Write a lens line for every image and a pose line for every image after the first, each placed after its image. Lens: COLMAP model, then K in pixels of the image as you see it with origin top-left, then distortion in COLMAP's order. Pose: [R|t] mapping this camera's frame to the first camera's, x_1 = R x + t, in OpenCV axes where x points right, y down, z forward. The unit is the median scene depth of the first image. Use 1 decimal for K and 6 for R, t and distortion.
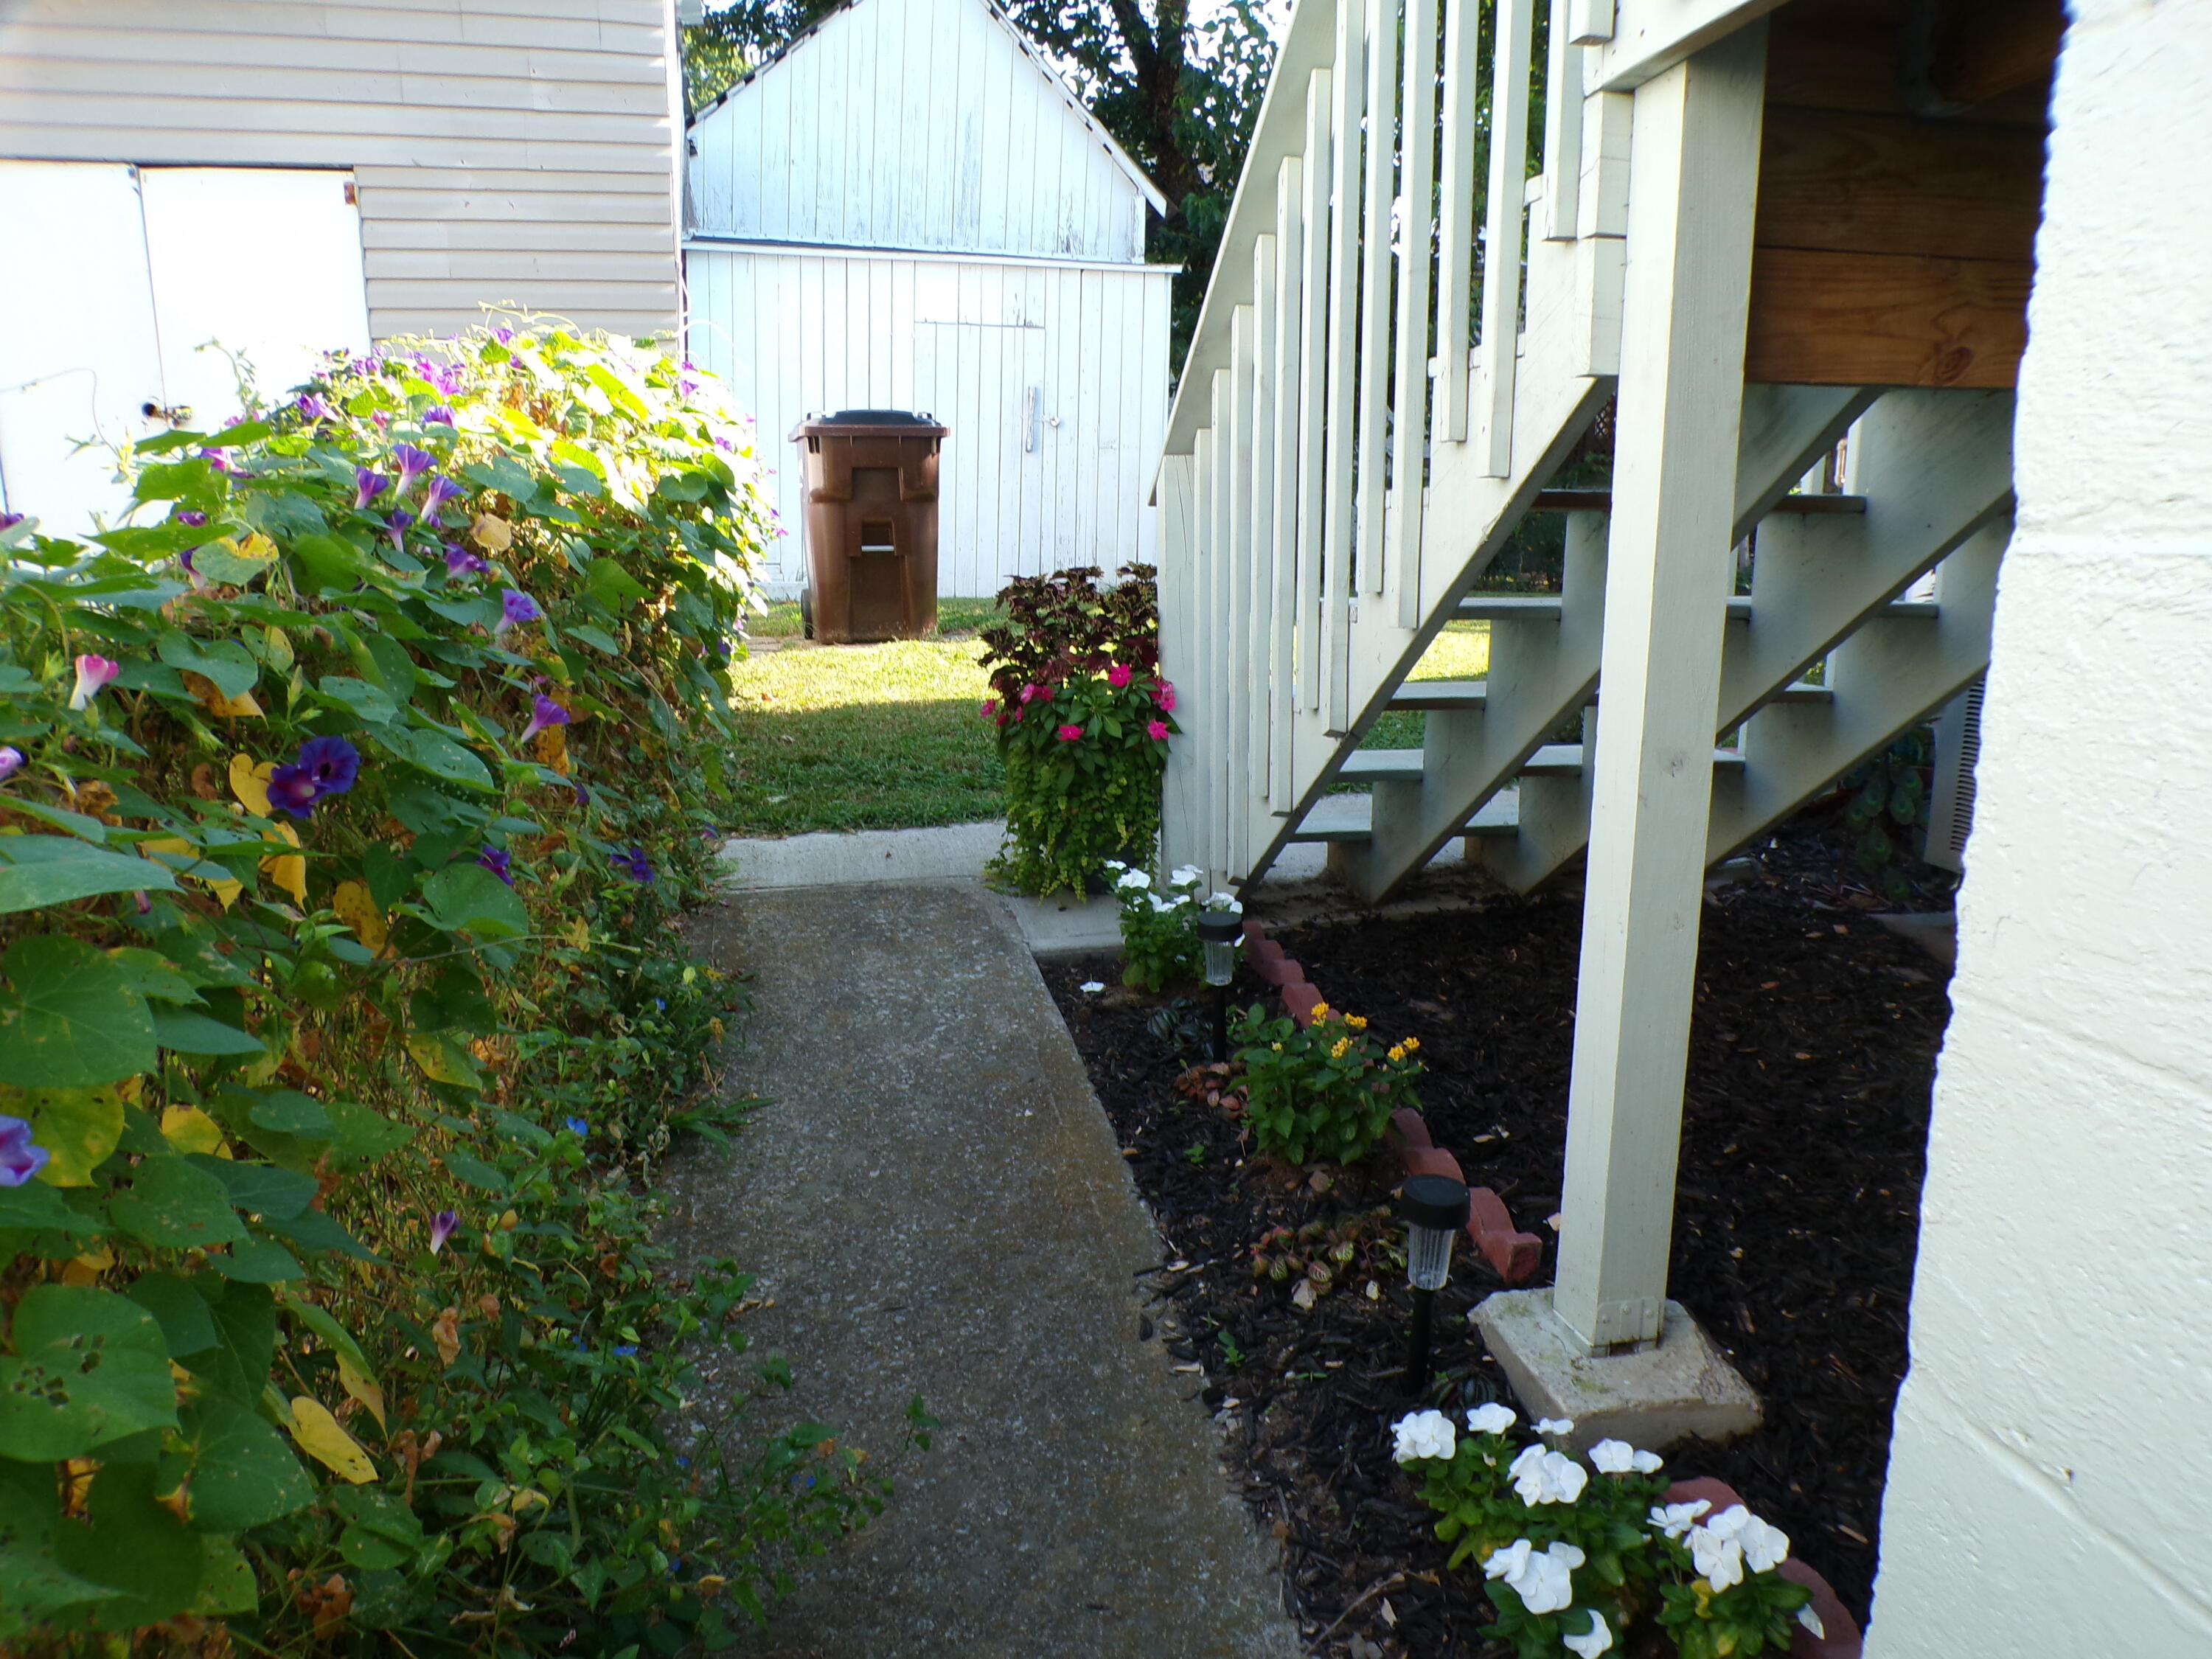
lens RADIAL K [[1565.3, 0, 1098.0], [0, 1565.3, 824.0], [0, 0, 1]] dist [-0.002633, -0.000114]
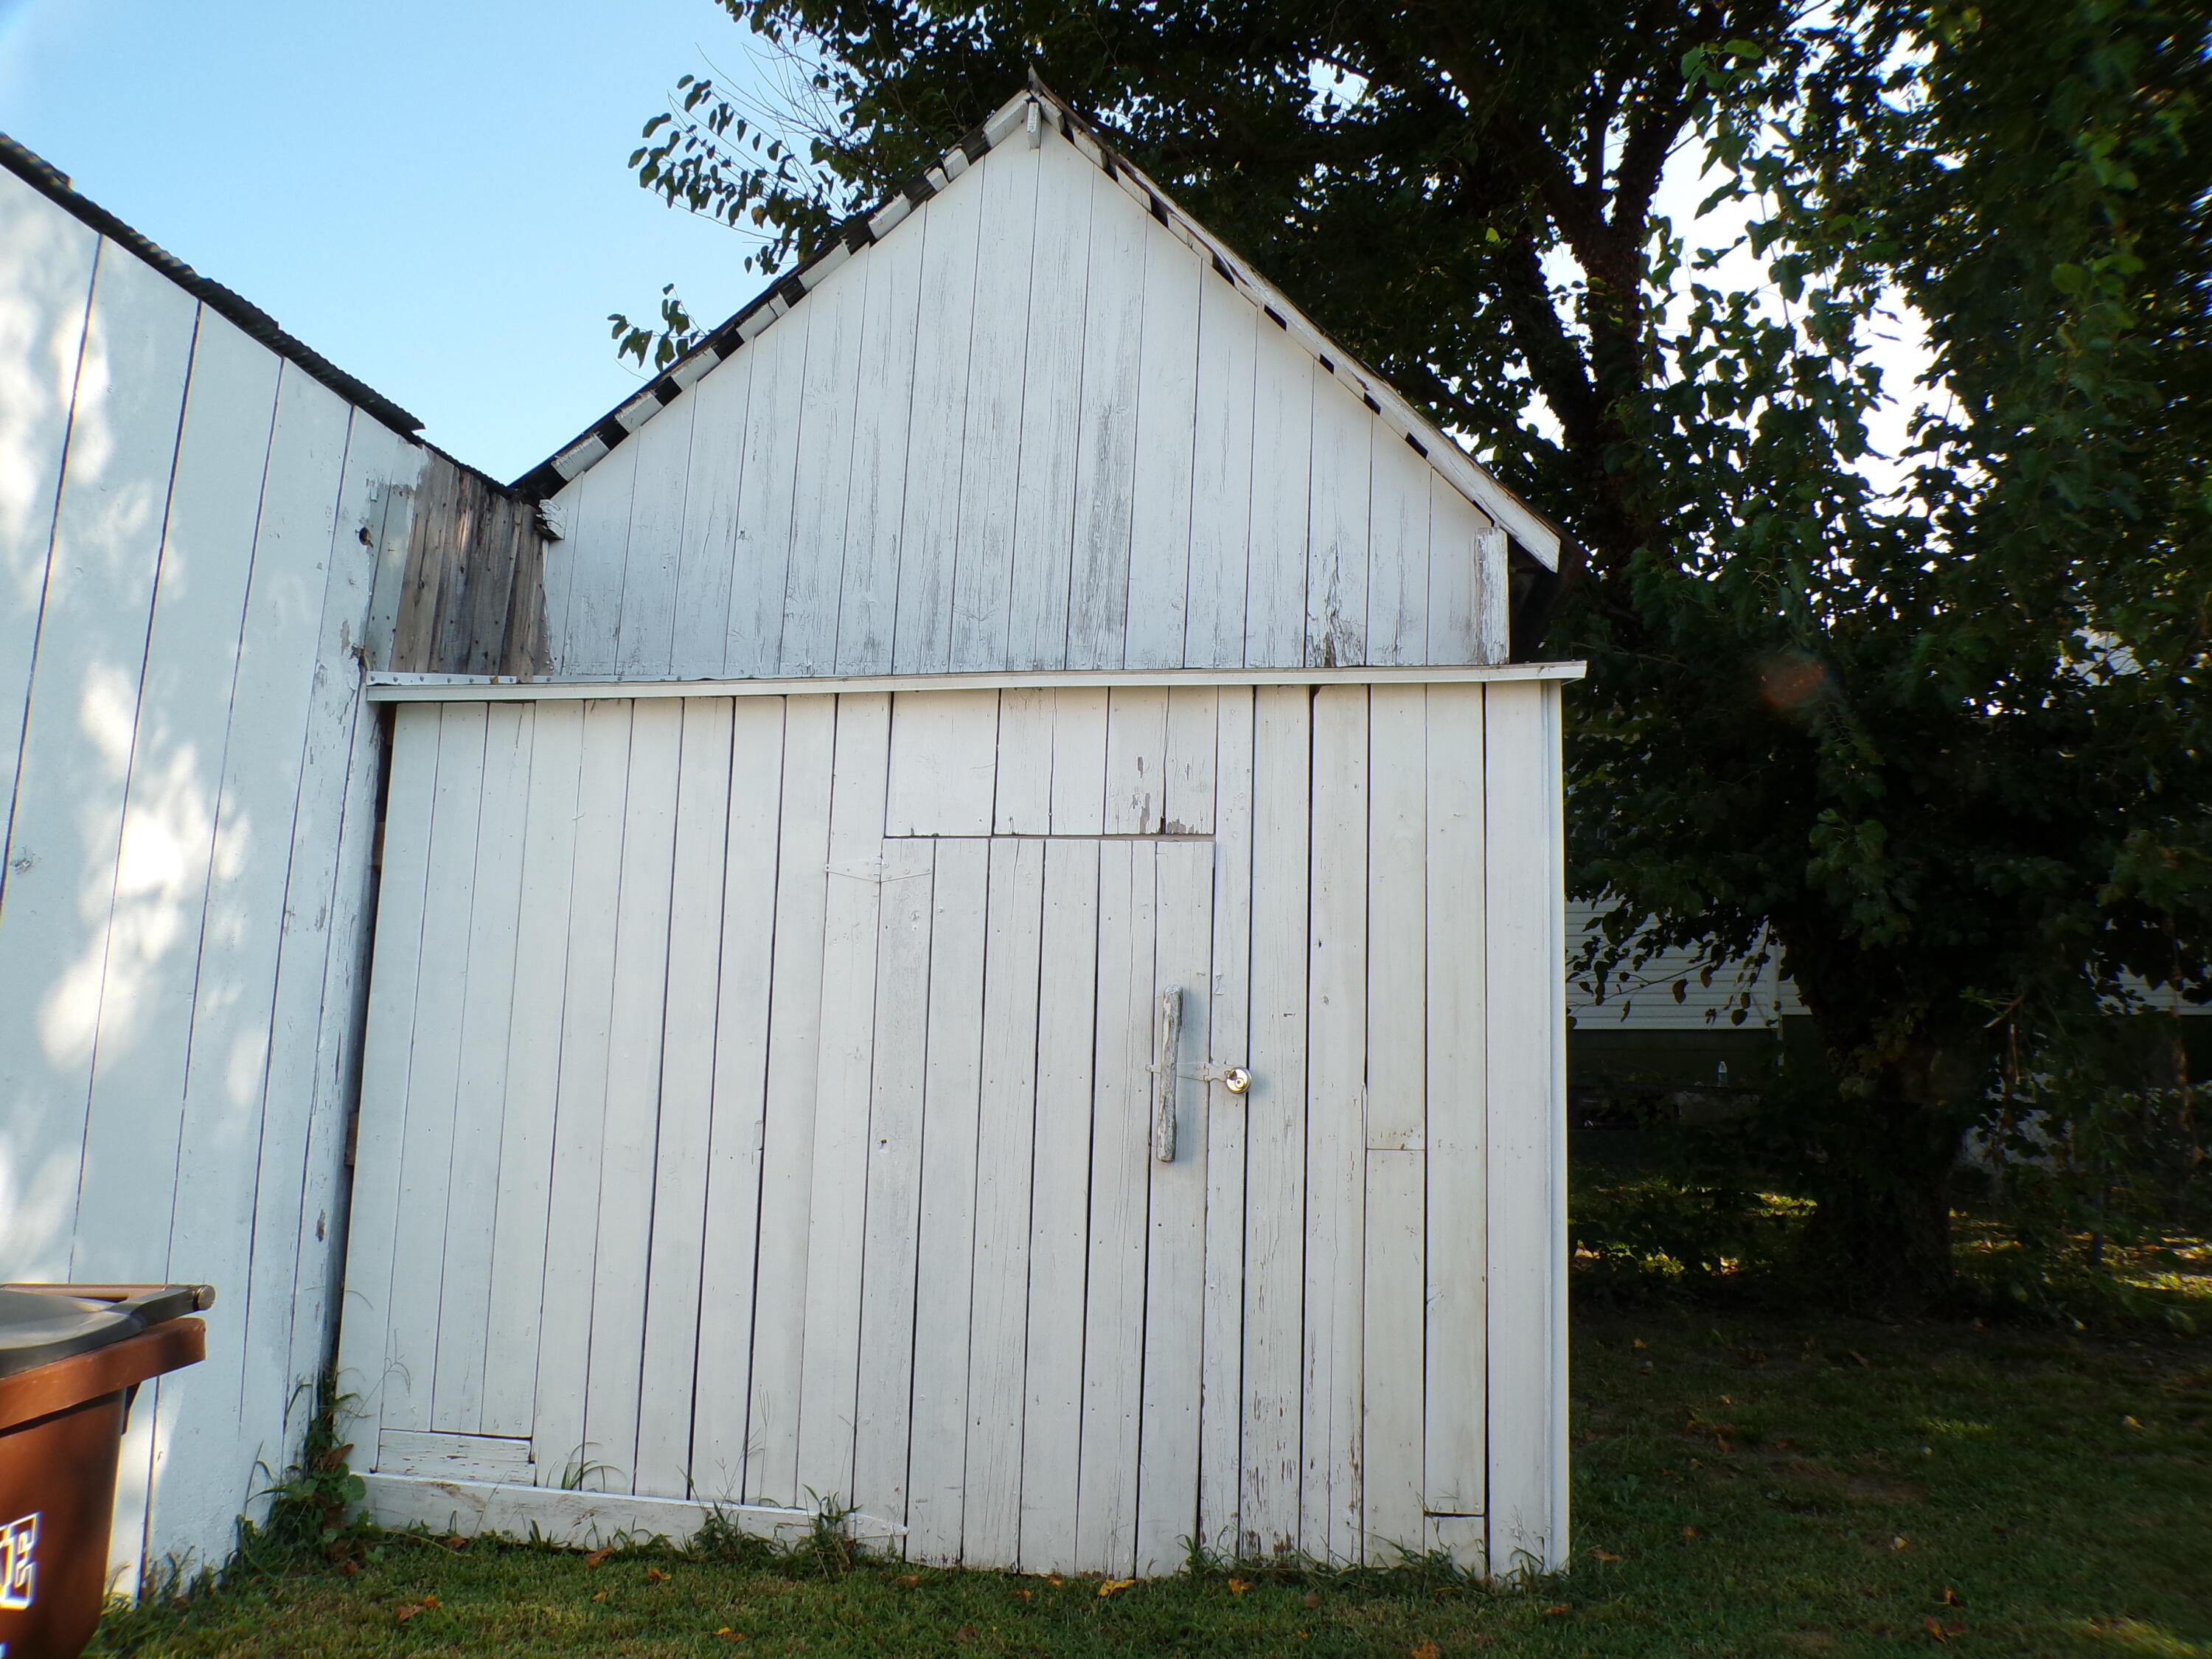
lens RADIAL K [[1553.1, 0, 1107.1], [0, 1553.1, 824.7], [0, 0, 1]] dist [0.003265, -0.000034]
pose [[0.945354, -0.047829, -0.322519, 0.061849], [-0.056806, 0.949892, -0.307374, -0.195132], [0.321059, 0.308898, 0.895267, 0.629624]]
